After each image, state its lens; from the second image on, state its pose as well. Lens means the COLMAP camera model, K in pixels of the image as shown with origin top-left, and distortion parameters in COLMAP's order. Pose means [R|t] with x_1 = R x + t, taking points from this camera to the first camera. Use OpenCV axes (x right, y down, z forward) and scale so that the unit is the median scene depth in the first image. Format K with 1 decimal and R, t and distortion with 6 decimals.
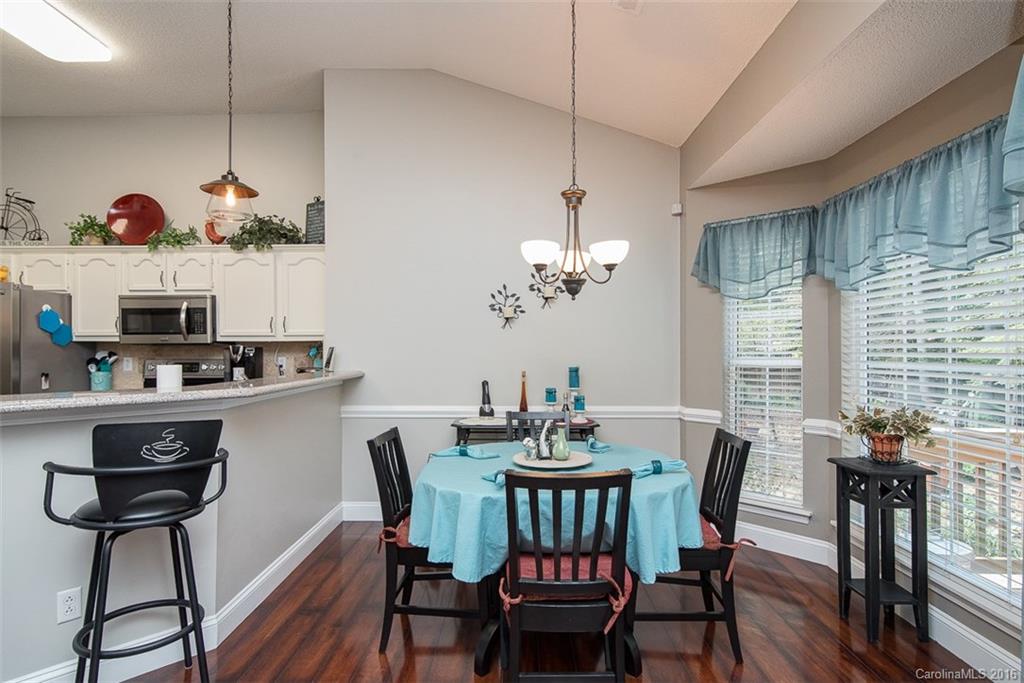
lens RADIAL K [[537.7, 0, 503.6], [0, 537.7, 347.3], [0, 0, 1]] dist [0.004533, 0.000234]
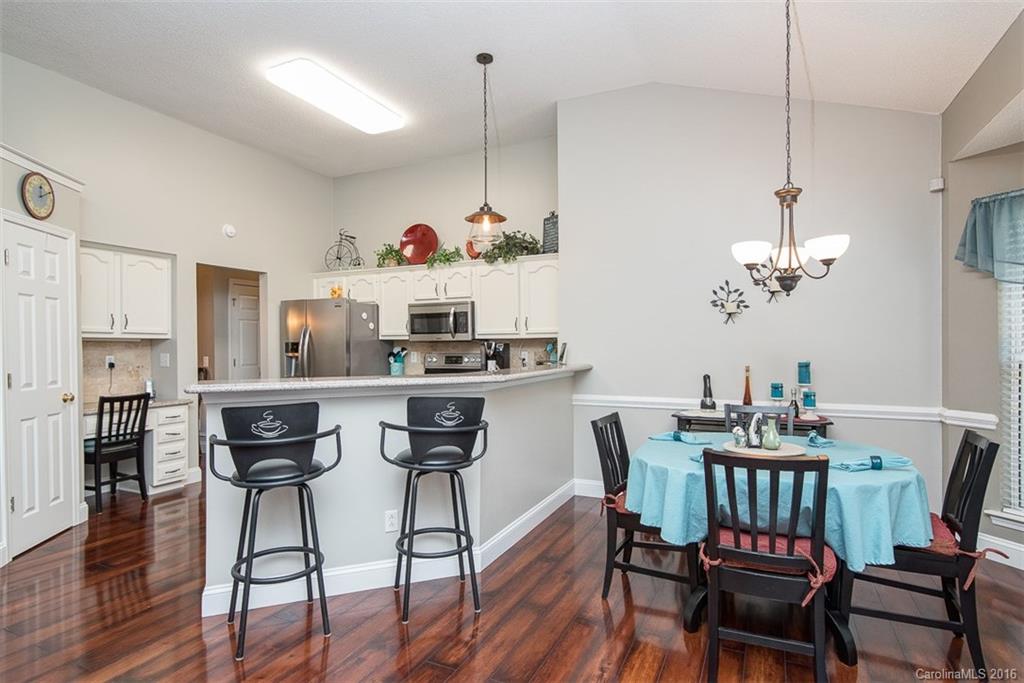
lens RADIAL K [[537.7, 0, 508.4], [0, 537.7, 346.8], [0, 0, 1]] dist [0.004533, 0.000234]
pose [[0.913352, -0.002561, -0.407162, 0.042362], [0.005984, 0.999957, 0.007134, -0.001238], [0.407127, -0.008952, 0.913328, -0.107763]]
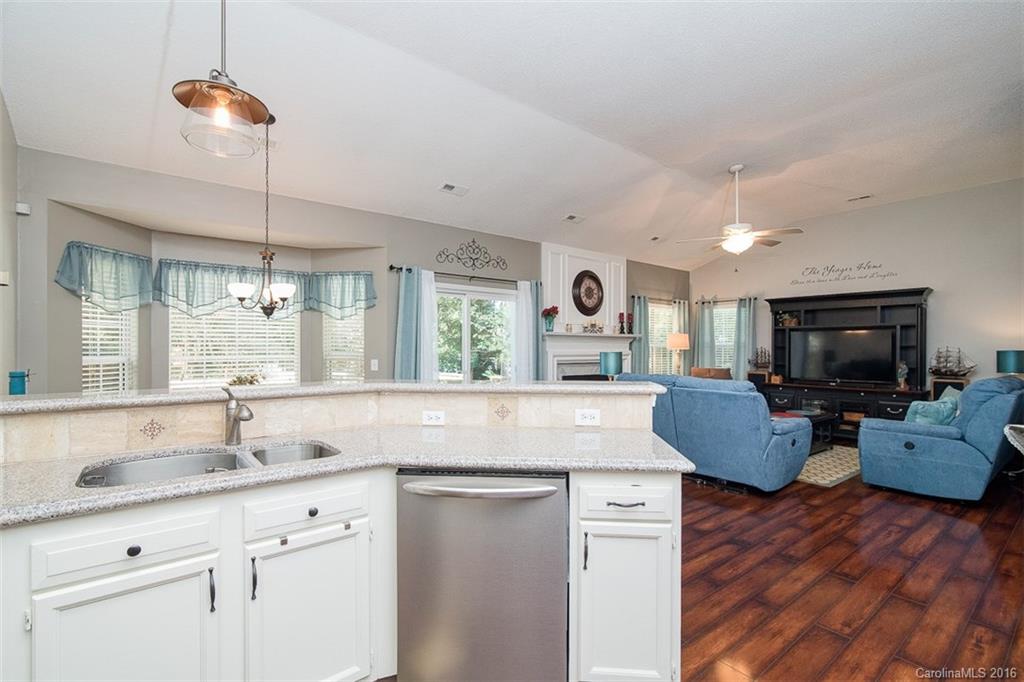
lens RADIAL K [[484.6, 0, 488.7], [0, 484.6, 344.9], [0, 0, 1]] dist [-0.001142, 0.001852]
pose [[-0.644476, 0.006600, 0.764596, -0.993771], [-0.000995, 0.999955, -0.009470, 0.001478], [-0.764624, -0.006864, -0.644441, 0.983443]]
